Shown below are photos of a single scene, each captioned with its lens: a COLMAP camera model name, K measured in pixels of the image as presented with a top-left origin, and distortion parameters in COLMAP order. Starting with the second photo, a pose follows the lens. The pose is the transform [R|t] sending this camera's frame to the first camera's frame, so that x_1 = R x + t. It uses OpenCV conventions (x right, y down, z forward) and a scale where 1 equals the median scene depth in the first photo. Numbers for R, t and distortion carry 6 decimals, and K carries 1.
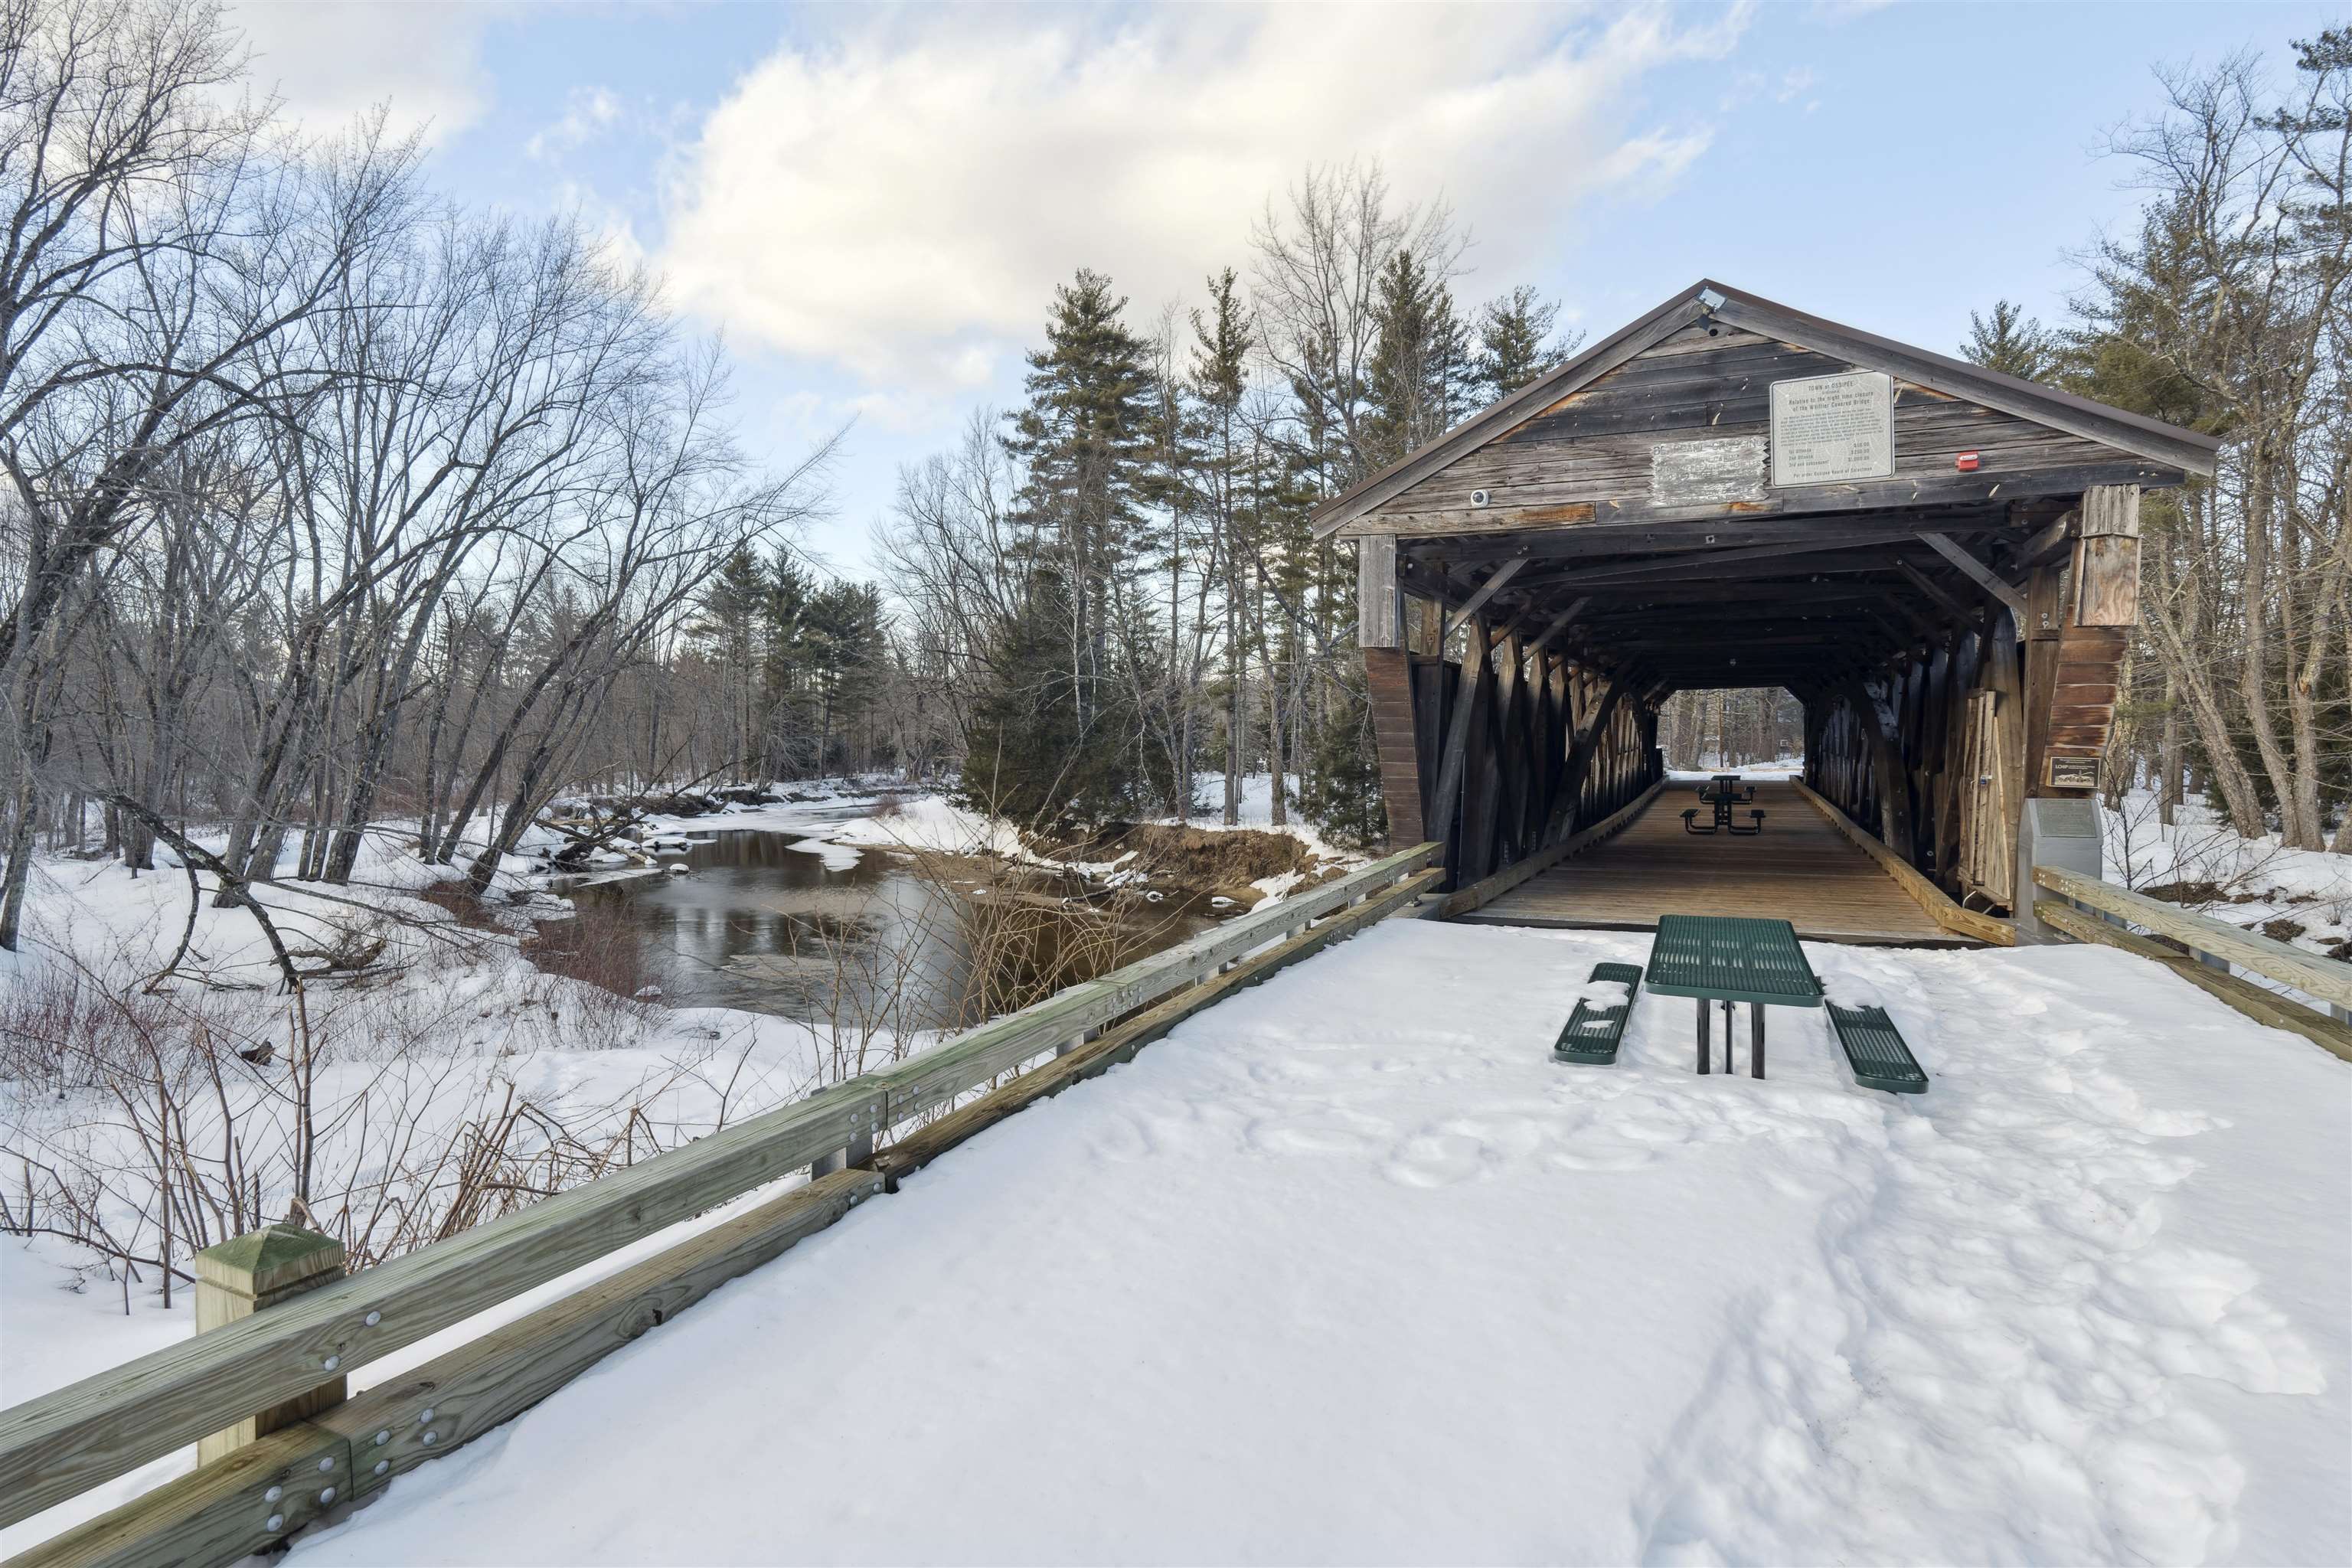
lens RADIAL K [[1240.3, 0, 1175.1], [0, 1240.3, 758.7], [0, 0, 1]] dist [-0.000327, -0.002168]
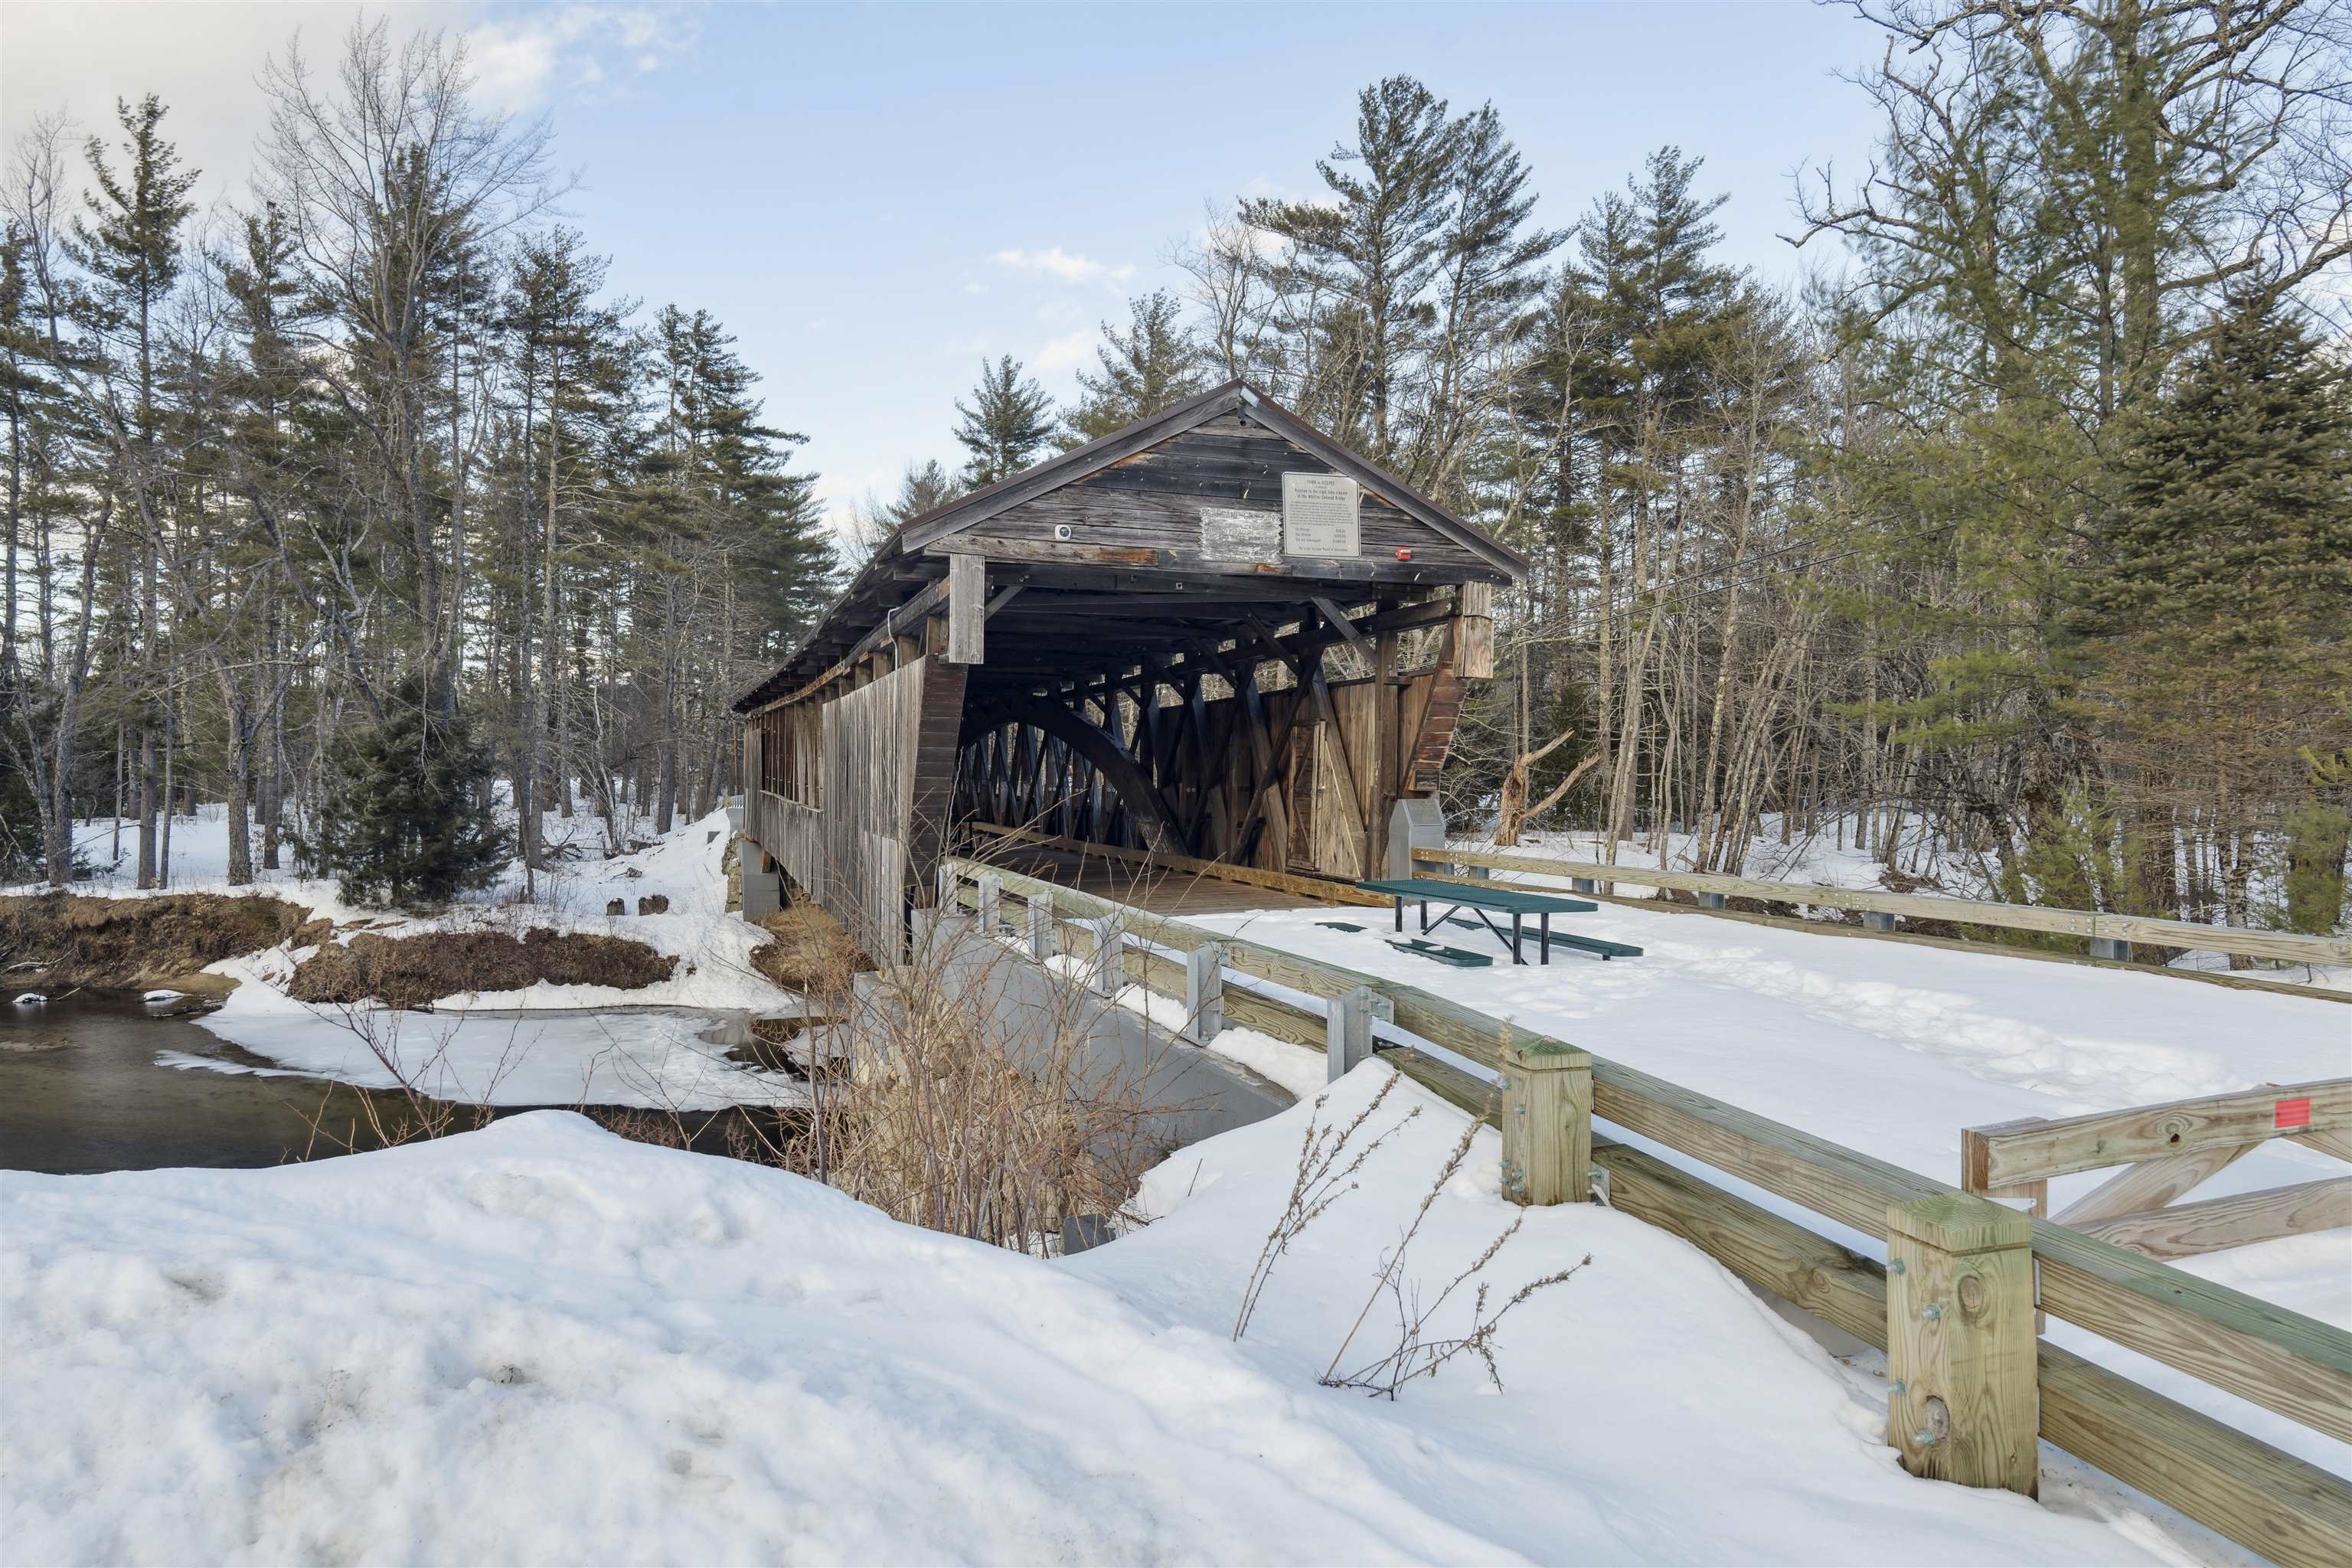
lens RADIAL K [[1474.6, 0, 1180.2], [0, 1474.6, 787.3], [0, 0, 1]] dist [-0.000137, -0.005159]
pose [[0.718497, -0.004969, 0.695512, -0.127989], [0.009193, 0.999955, -0.002353, 0.004010], [-0.695469, 0.008085, 0.718510, -0.000566]]
